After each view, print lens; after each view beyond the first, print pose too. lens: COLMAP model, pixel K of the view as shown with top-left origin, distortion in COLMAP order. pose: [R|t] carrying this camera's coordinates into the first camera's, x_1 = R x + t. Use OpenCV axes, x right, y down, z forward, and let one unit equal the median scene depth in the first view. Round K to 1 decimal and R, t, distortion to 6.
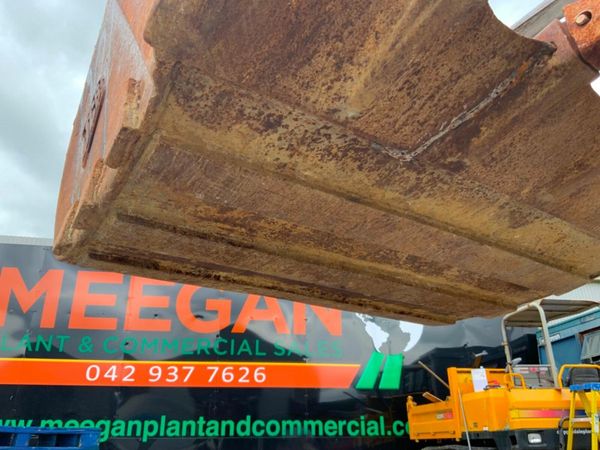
lens RADIAL K [[497.4, 0, 300.0], [0, 497.4, 225.0], [0, 0, 1]] dist [0.101224, -0.196893]
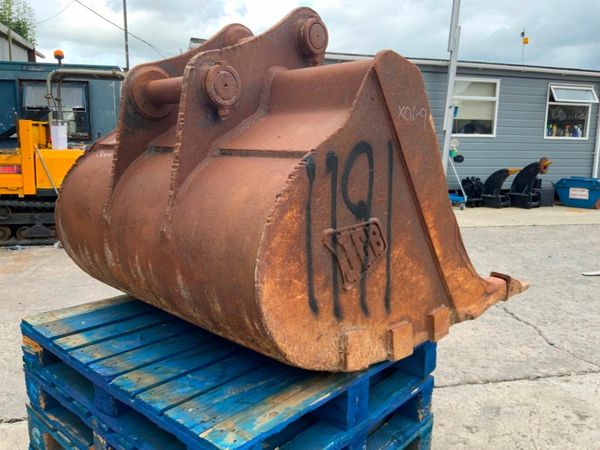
lens RADIAL K [[497.4, 0, 300.0], [0, 497.4, 225.0], [0, 0, 1]] dist [0.101224, -0.196893]
pose [[-0.070784, -0.167410, 0.983343, -0.508025], [-0.419492, 0.899398, 0.122922, 0.118801], [-0.904995, -0.403804, -0.133891, 0.513848]]
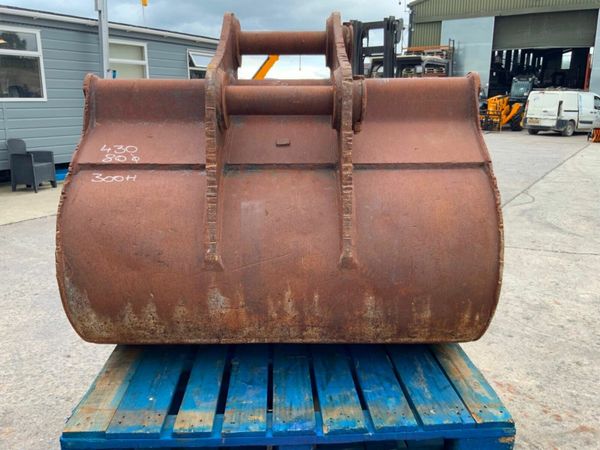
lens RADIAL K [[510.0, 0, 298.4], [0, 510.0, 216.4], [0, 0, 1]] dist [-0.000447, -0.003042]
pose [[-0.746660, -0.147951, 0.648544, -0.430730], [-0.268553, 0.959013, -0.090404, 0.167696], [-0.608587, -0.241669, -0.755790, 0.669790]]
